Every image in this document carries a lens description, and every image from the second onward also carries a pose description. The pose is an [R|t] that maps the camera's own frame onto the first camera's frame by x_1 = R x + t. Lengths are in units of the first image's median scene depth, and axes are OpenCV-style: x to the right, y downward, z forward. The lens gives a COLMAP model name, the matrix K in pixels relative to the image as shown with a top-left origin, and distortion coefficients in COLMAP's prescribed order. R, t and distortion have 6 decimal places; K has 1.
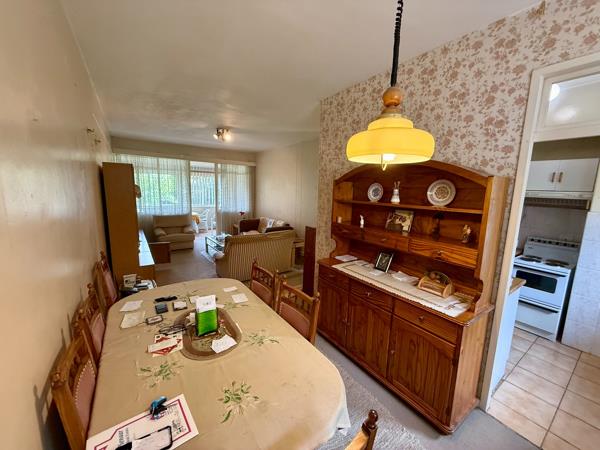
lens RADIAL K [[242.4, 0, 299.5], [0, 242.4, 225.9], [0, 0, 1]] dist [-0.001098, -0.000652]
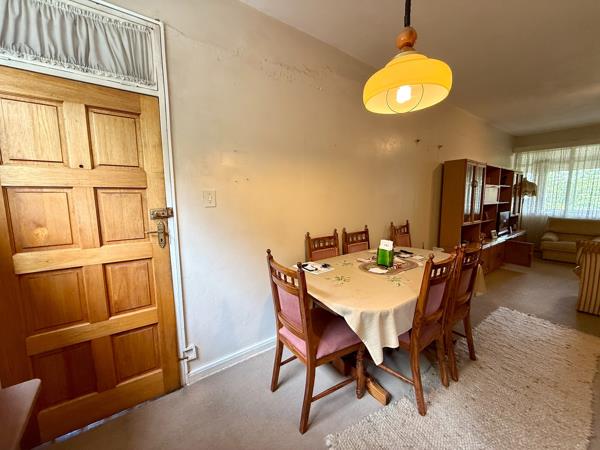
lens RADIAL K [[242.4, 0, 299.5], [0, 242.4, 224.1], [0, 0, 1]] dist [-0.001098, -0.000652]
pose [[0.009688, 0.094040, -0.995521, 0.440984], [-0.143644, 0.985373, 0.091684, 0.054785], [0.989582, 0.142112, 0.023055, 0.179317]]
